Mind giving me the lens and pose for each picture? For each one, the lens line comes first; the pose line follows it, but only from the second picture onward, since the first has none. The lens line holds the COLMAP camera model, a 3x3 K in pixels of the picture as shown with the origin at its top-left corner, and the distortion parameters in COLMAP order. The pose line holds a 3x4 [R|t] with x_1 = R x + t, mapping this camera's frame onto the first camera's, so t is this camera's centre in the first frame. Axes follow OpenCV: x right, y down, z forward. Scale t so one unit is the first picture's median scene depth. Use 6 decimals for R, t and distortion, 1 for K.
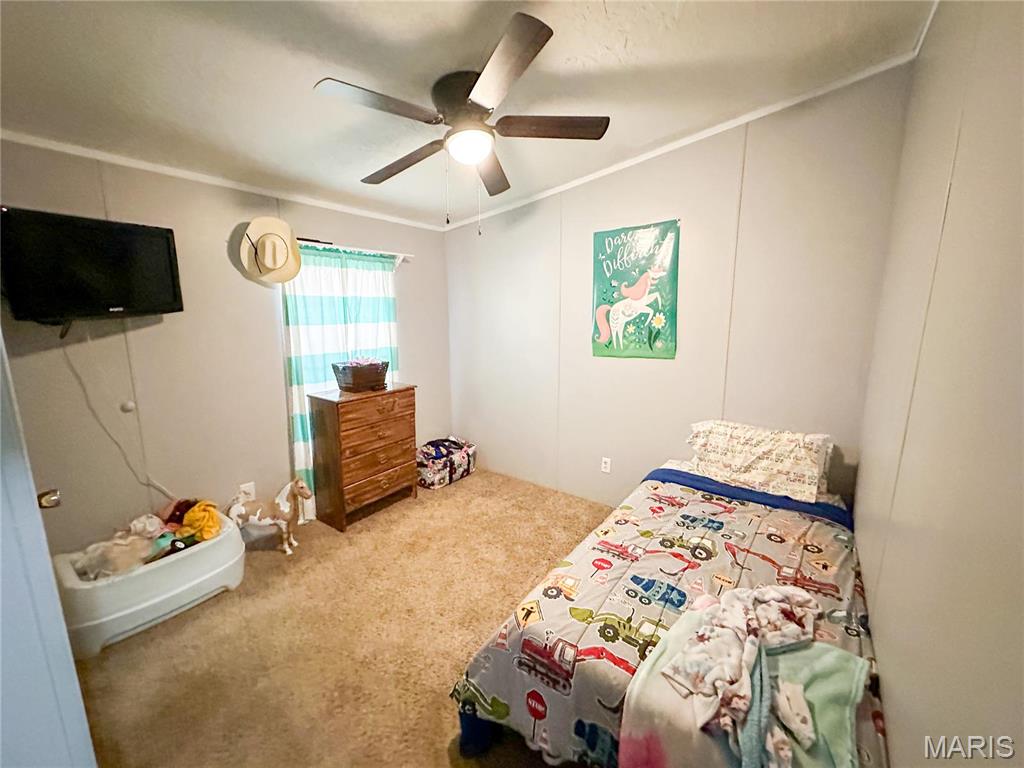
lens RADIAL K [[407.8, 0, 512.5], [0, 407.8, 379.9], [0, 0, 1]] dist [-0.003514, 0.000630]
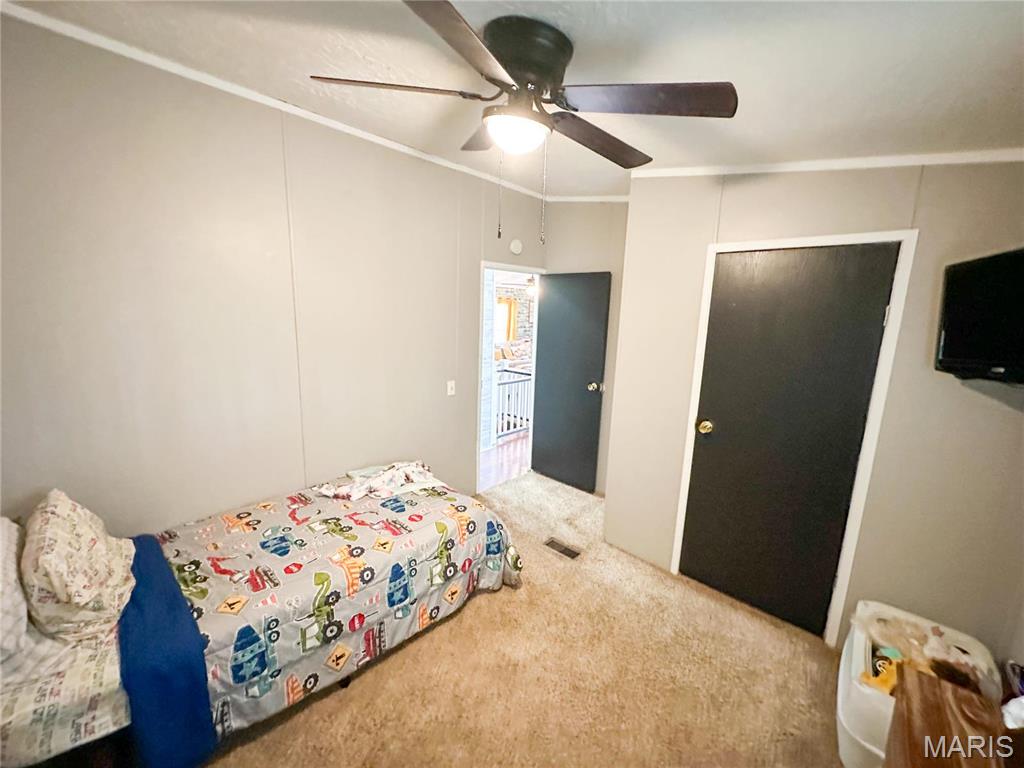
lens RADIAL K [[407.8, 0, 509.2], [0, 407.8, 382.6], [0, 0, 1]] dist [-0.003514, 0.000630]
pose [[-0.992492, -0.052392, 0.110523, -0.211508], [-0.010555, 0.936928, 0.349362, -0.441904], [-0.121856, 0.345573, -0.930446, 1.997779]]
